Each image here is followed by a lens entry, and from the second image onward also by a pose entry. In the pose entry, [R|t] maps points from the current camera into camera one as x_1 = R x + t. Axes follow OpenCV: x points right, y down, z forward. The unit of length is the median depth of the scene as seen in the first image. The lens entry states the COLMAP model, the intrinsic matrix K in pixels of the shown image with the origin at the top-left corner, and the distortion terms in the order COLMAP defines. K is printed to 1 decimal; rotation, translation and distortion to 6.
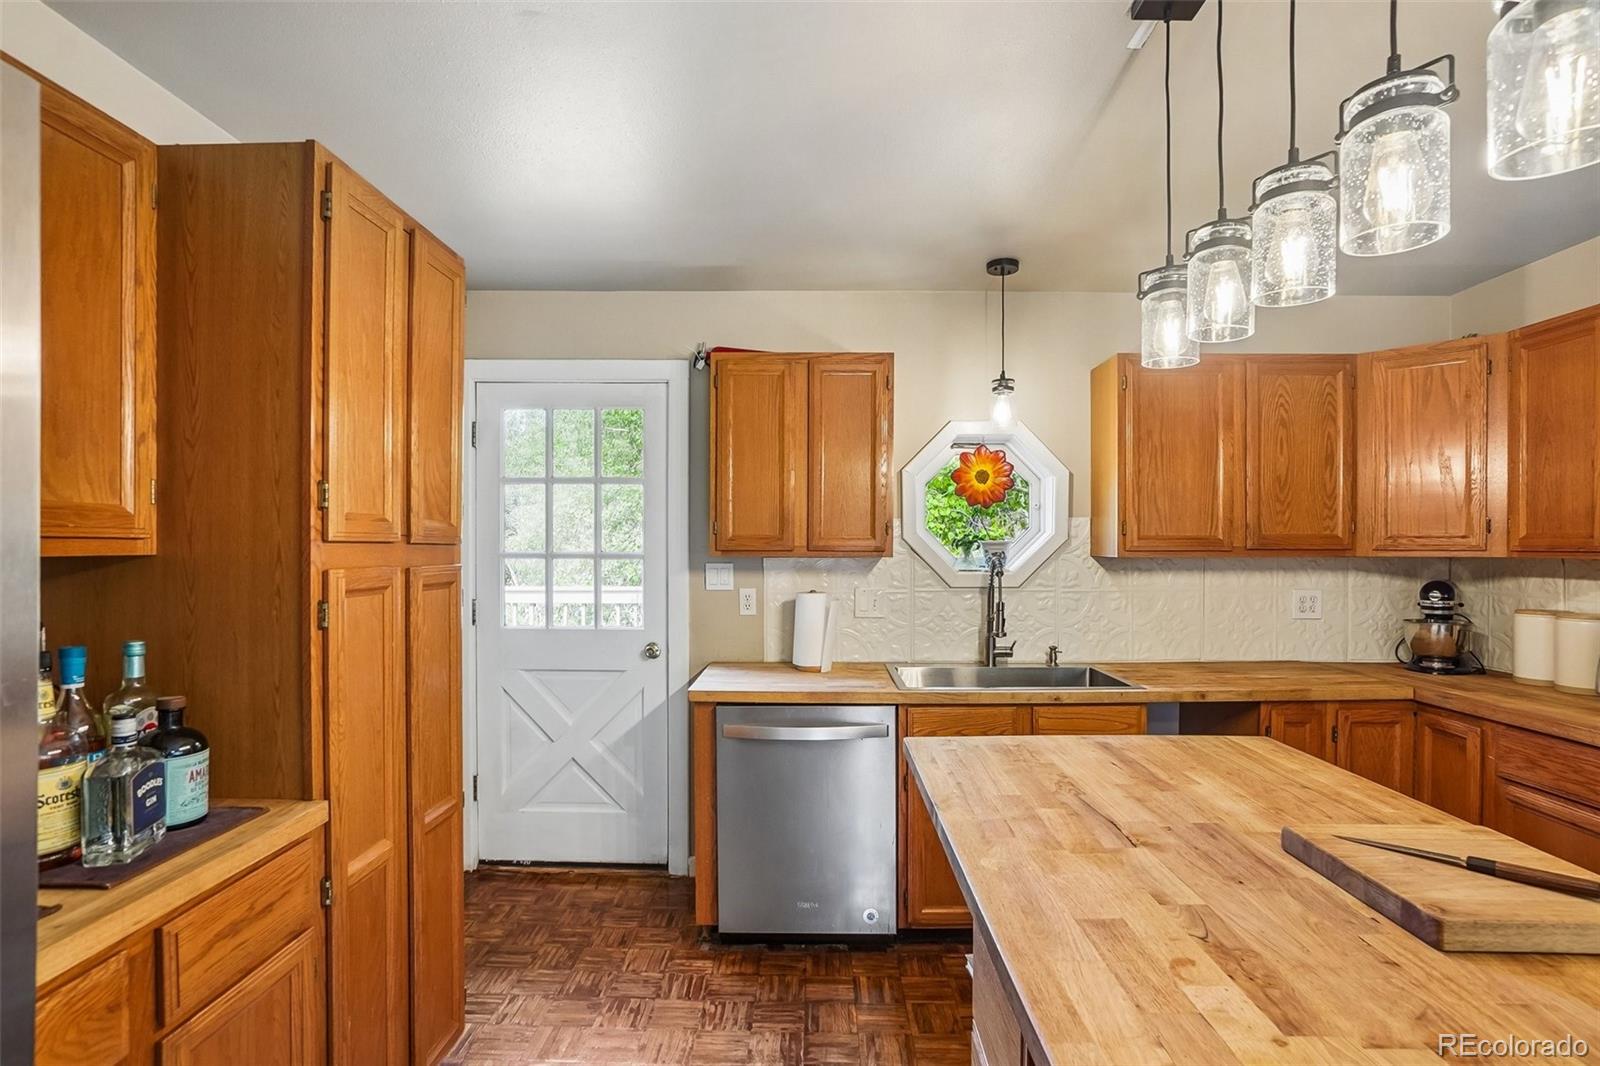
lens RADIAL K [[789.4, 0, 805.2], [0, 789.4, 556.6], [0, 0, 1]] dist [-0.053410, 0.026764]
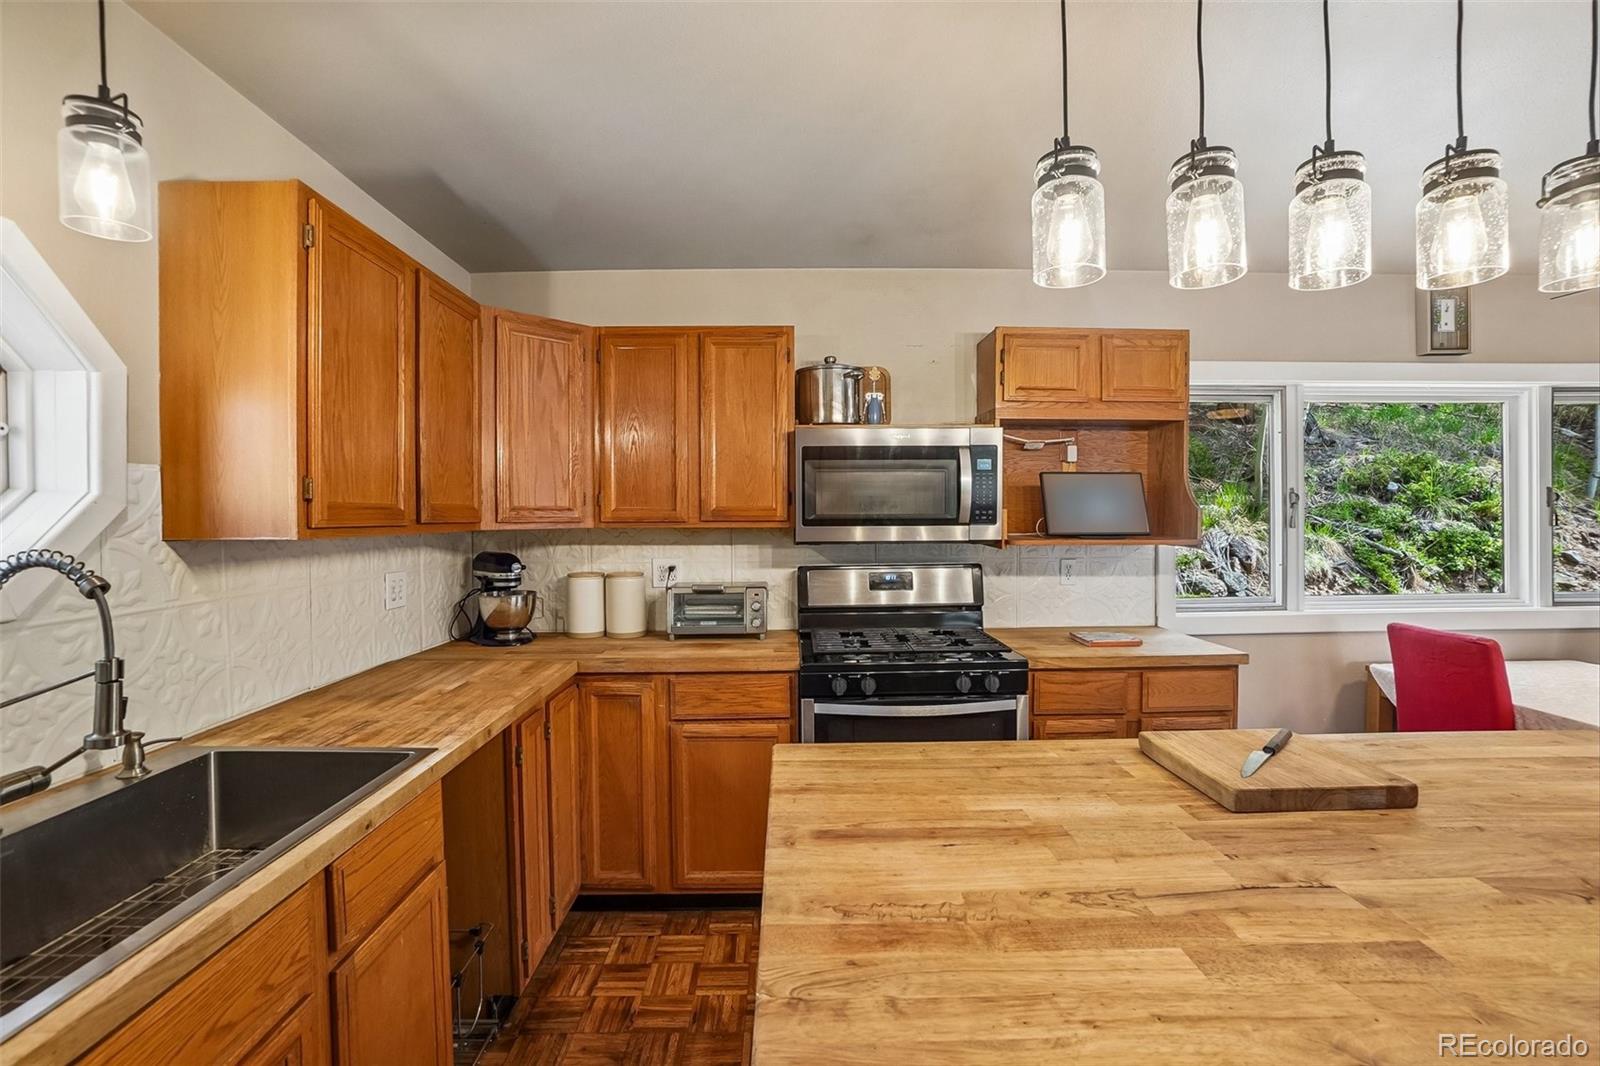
lens RADIAL K [[708.9, 0, 797.9], [0, 708.9, 528.9], [0, 0, 1]] dist [-0.063045, 0.021396]
pose [[-0.027866, -0.017328, 0.999461, -0.109285], [0.018994, 0.999660, 0.017861, -0.009231], [-0.999431, 0.019482, -0.027527, 0.656788]]
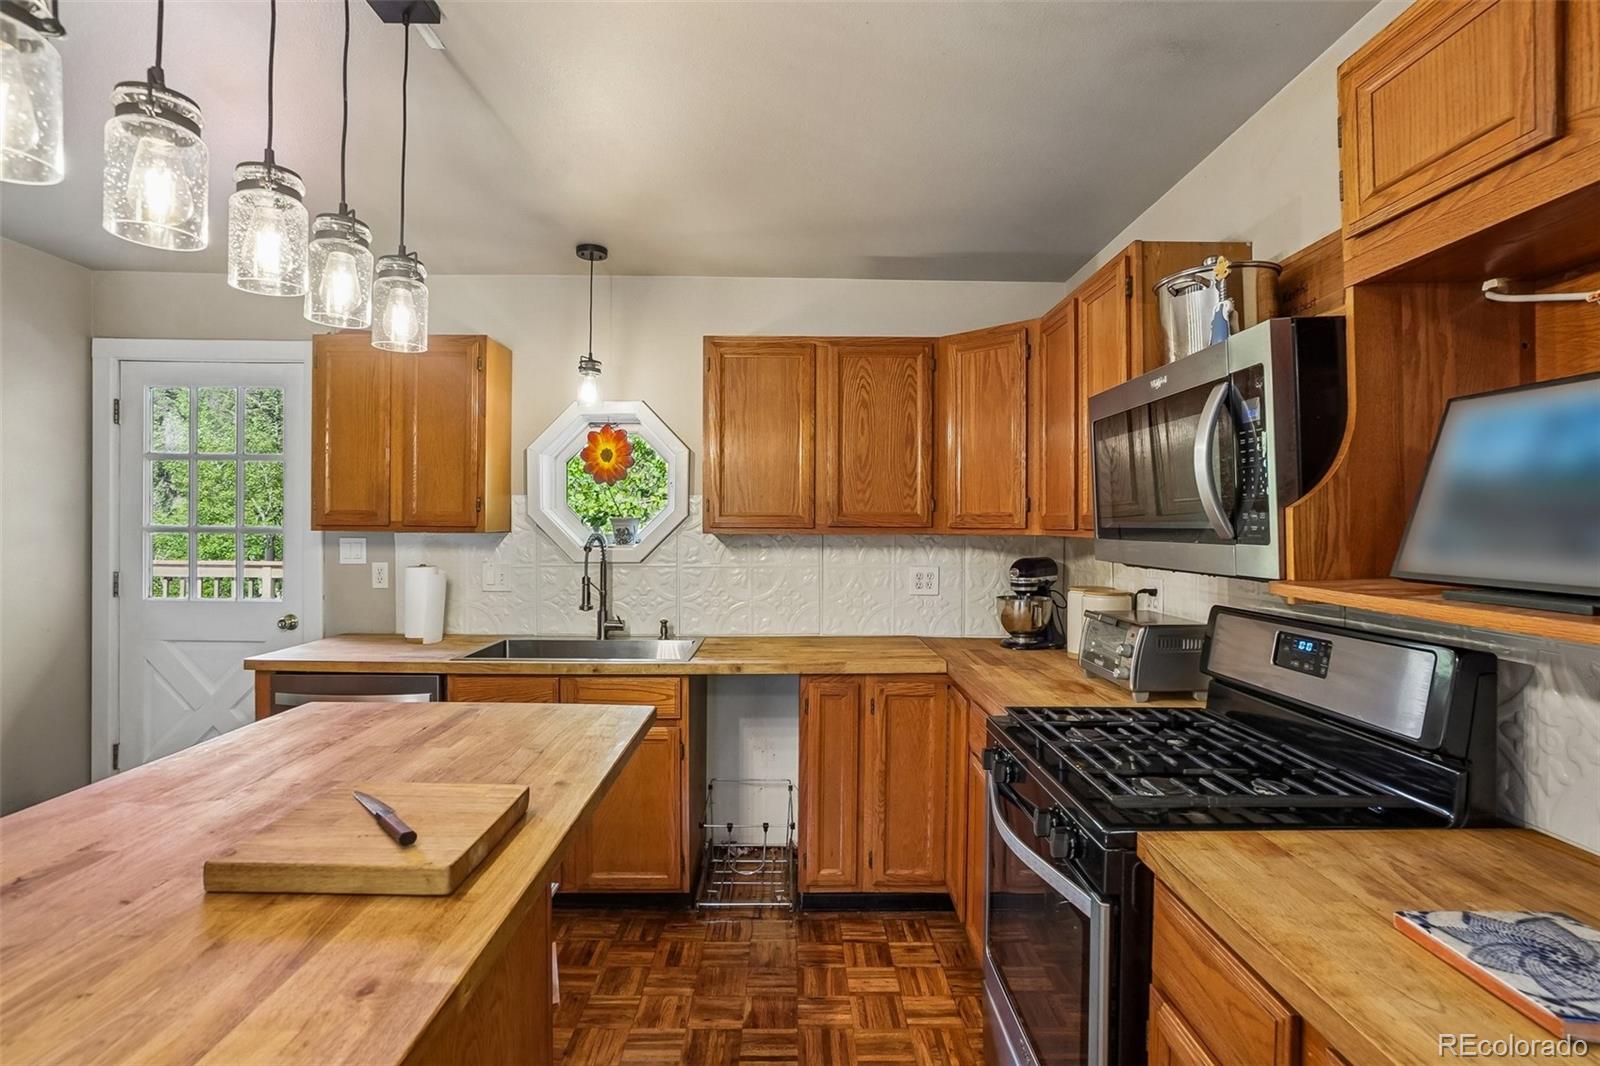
lens RADIAL K [[783.0, 0, 801.5], [0, 783.0, 527.2], [0, 0, 1]] dist [-0.052532, 0.024748]
pose [[0.999554, 0.005205, 0.029395, 0.501521], [-0.004915, 0.999938, -0.009949, 0.001998], [-0.029445, 0.009800, 0.999518, -0.031585]]
